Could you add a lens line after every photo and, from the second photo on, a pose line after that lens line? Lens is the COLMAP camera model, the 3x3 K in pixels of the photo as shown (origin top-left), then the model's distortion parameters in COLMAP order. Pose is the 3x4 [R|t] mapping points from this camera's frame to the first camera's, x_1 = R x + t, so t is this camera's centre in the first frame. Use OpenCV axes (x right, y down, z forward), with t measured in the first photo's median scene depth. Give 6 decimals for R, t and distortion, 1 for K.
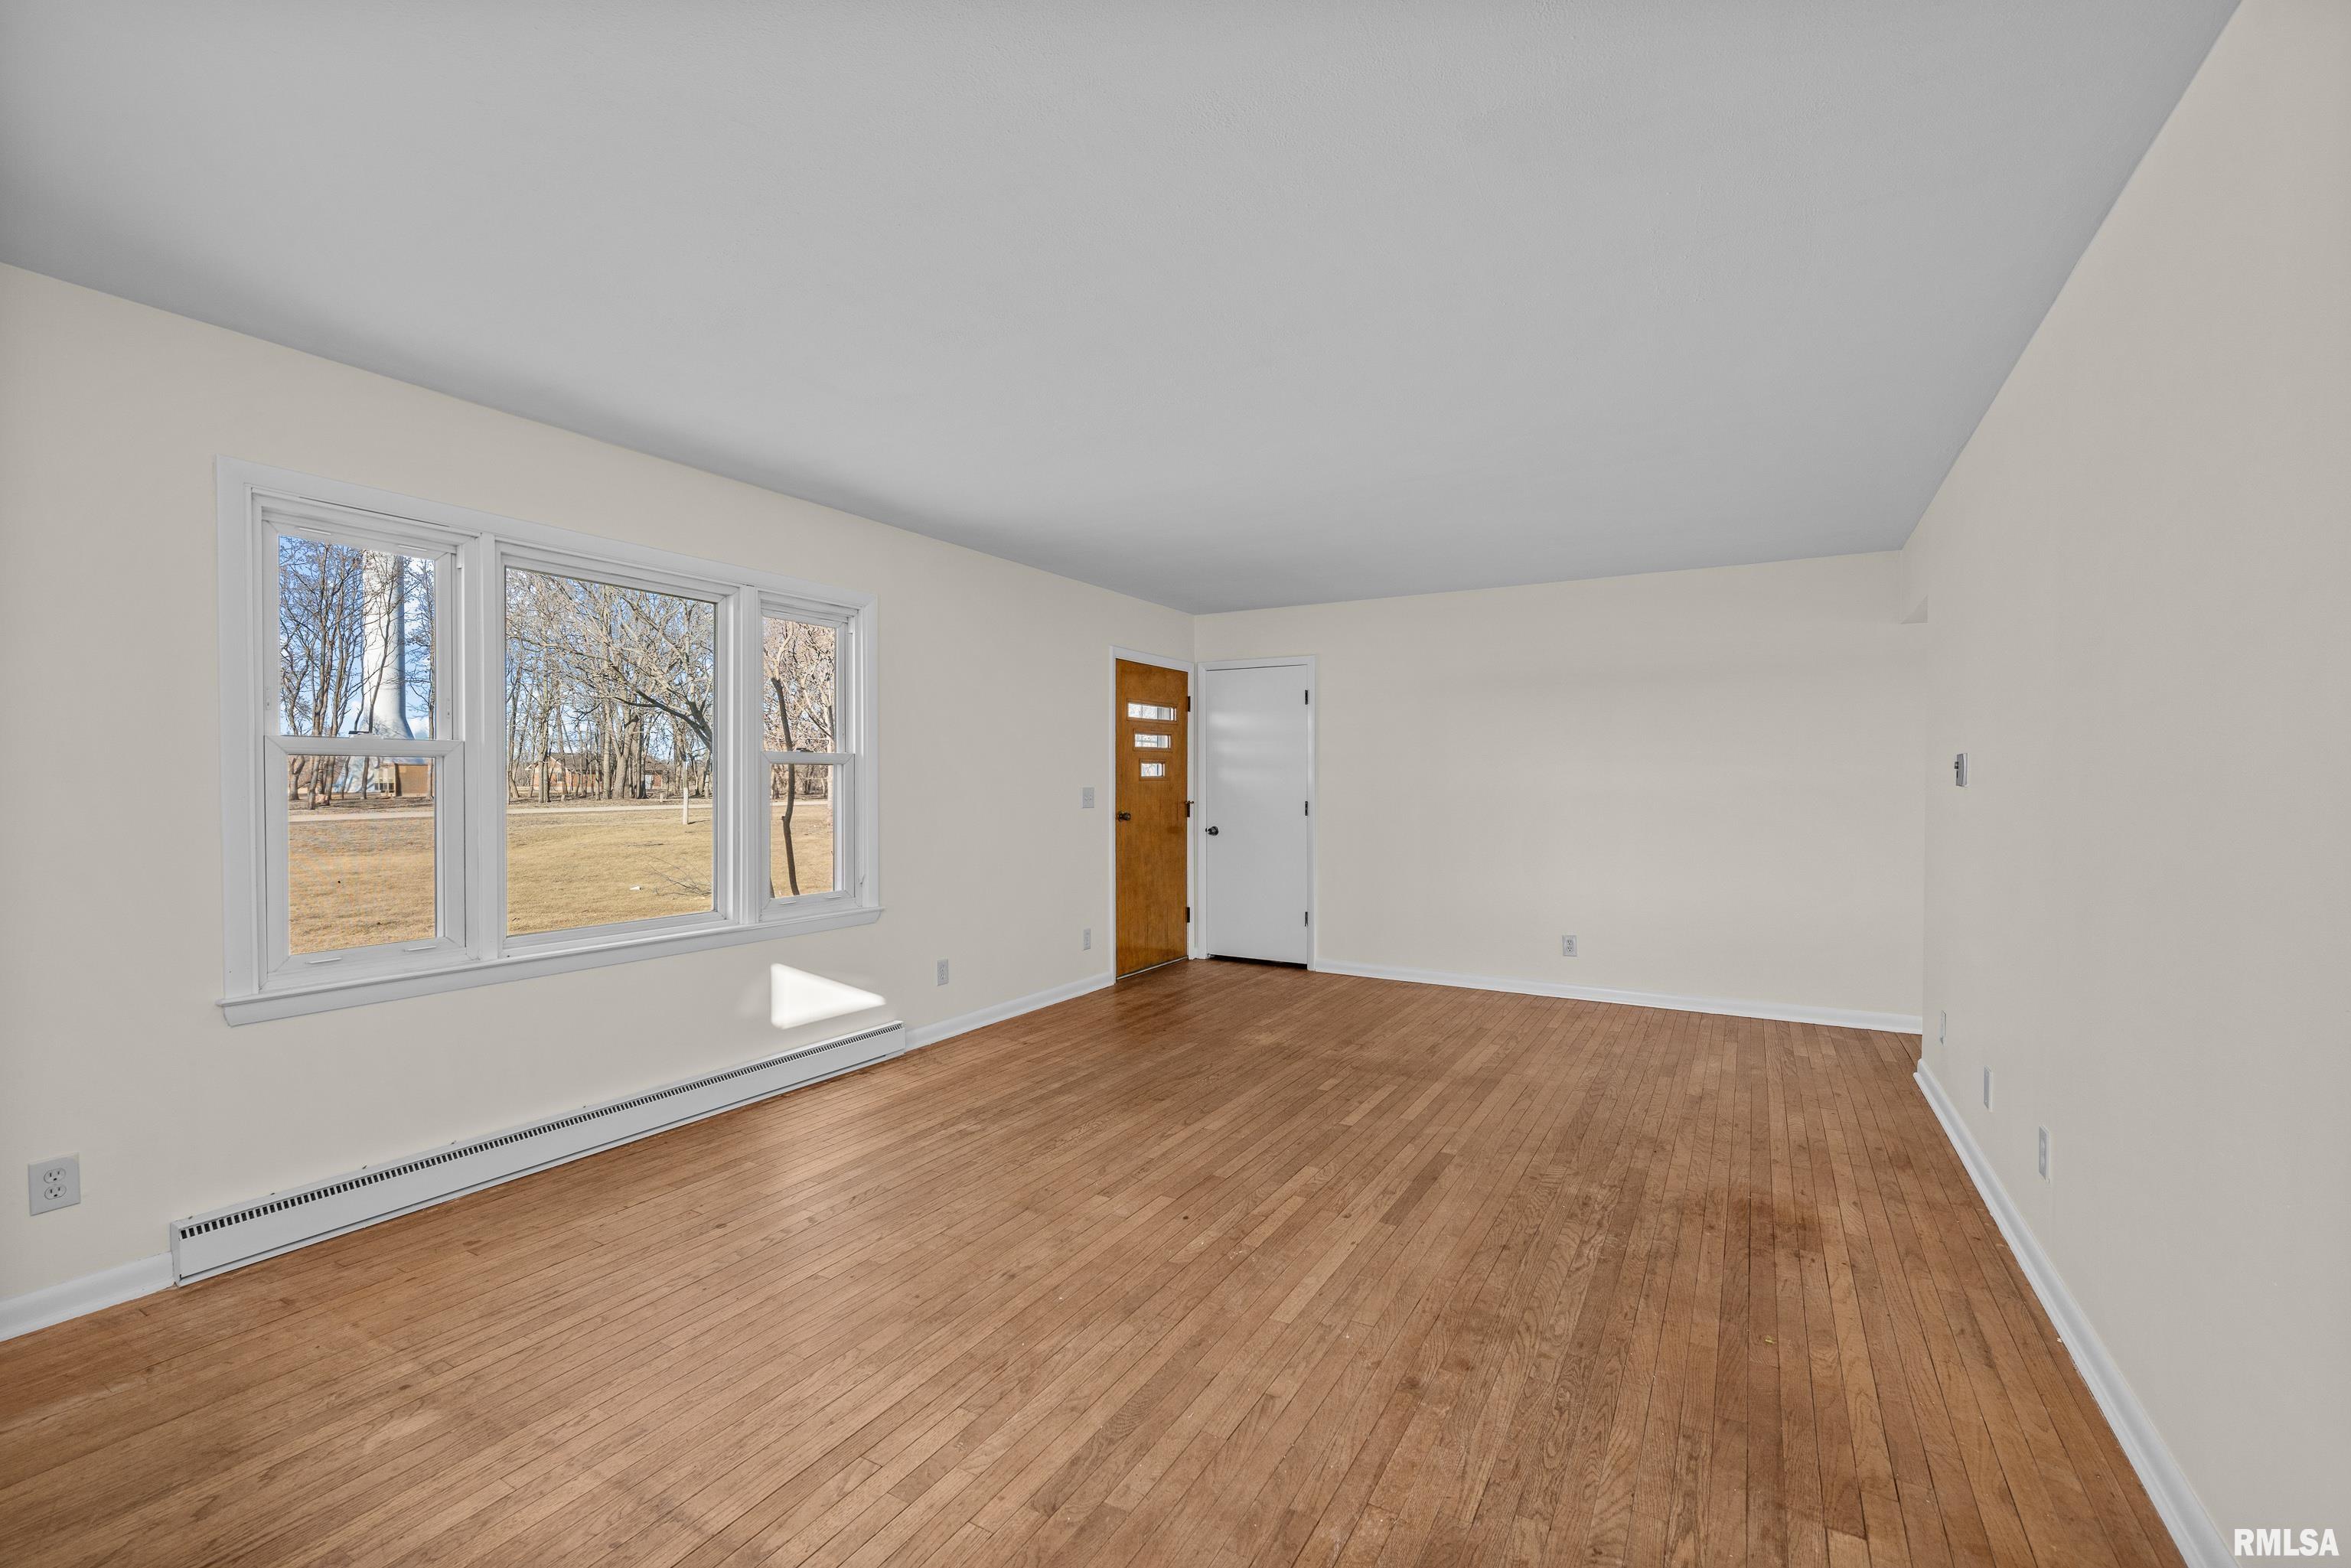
lens RADIAL K [[980.9, 0, 1180.9], [0, 980.9, 783.2], [0, 0, 1]] dist [0.001175, 0.001062]
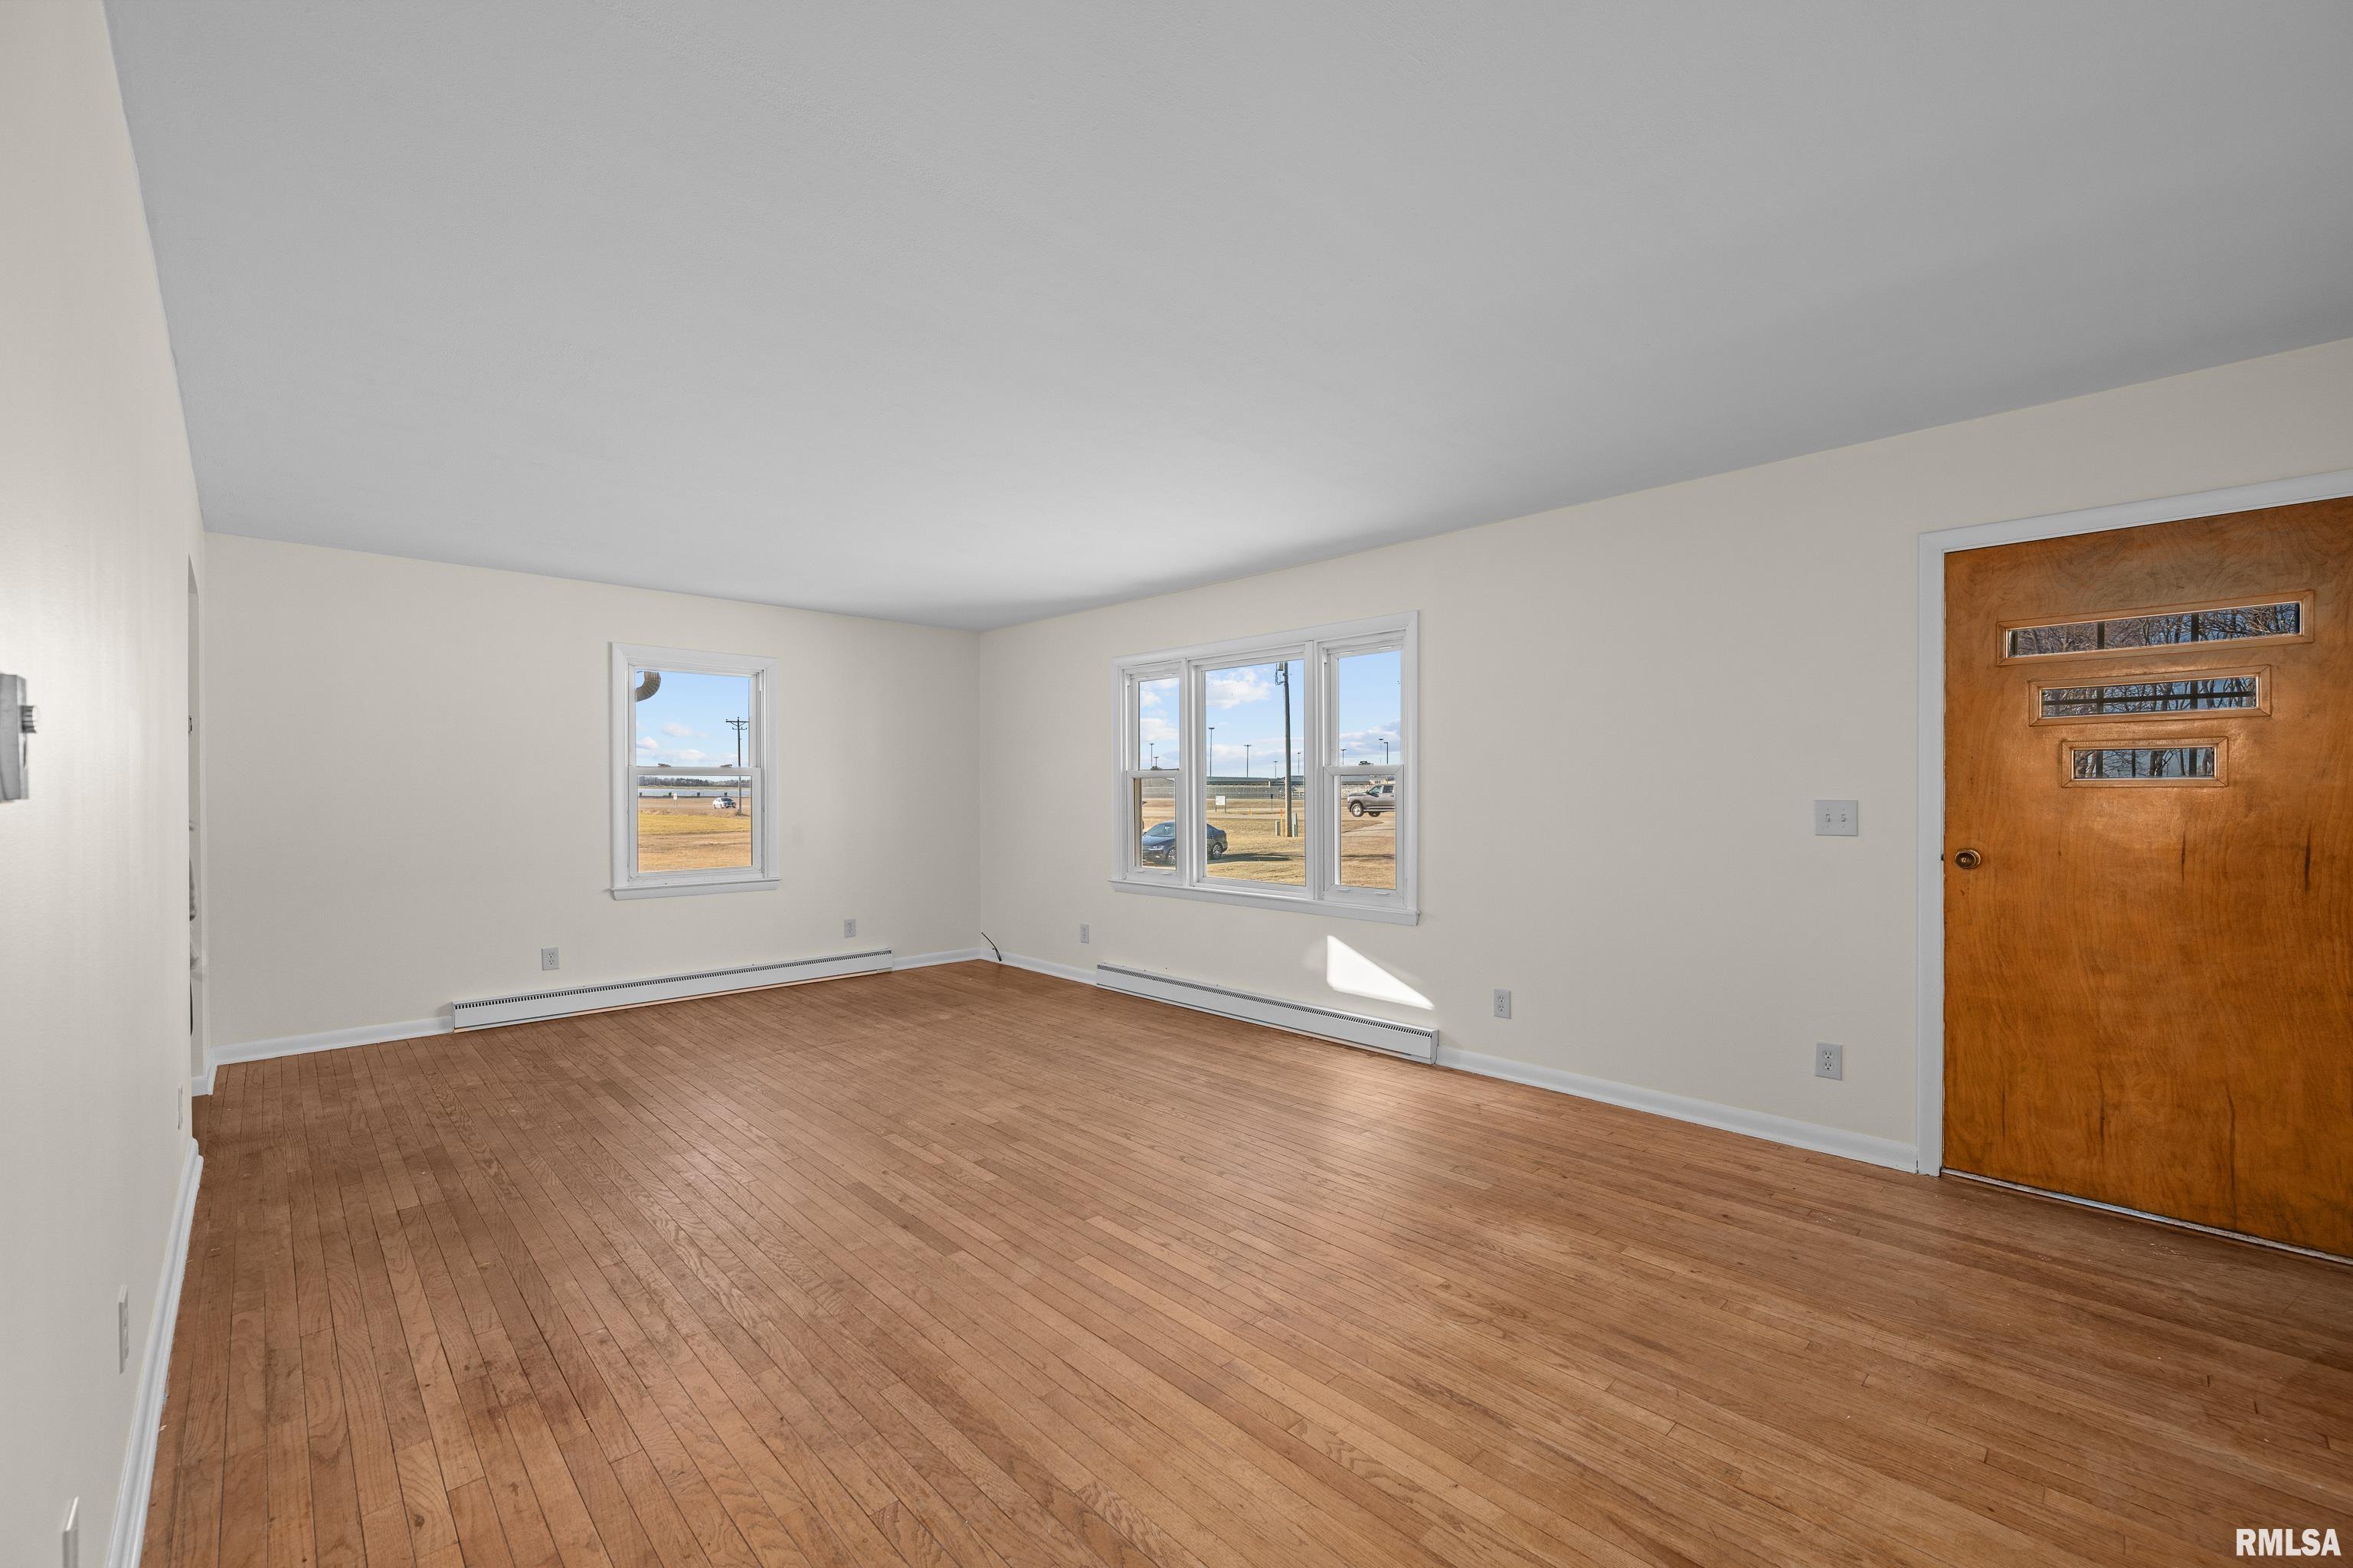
lens RADIAL K [[981.8, 0, 1223.6], [0, 981.8, 786.4], [0, 0, 1]] dist [0.001175, 0.001062]
pose [[-0.257500, -0.003371, -0.966273, 1.069469], [0.000332, 0.999994, -0.003577, -0.003804], [0.966278, -0.001241, -0.257497, 1.525906]]
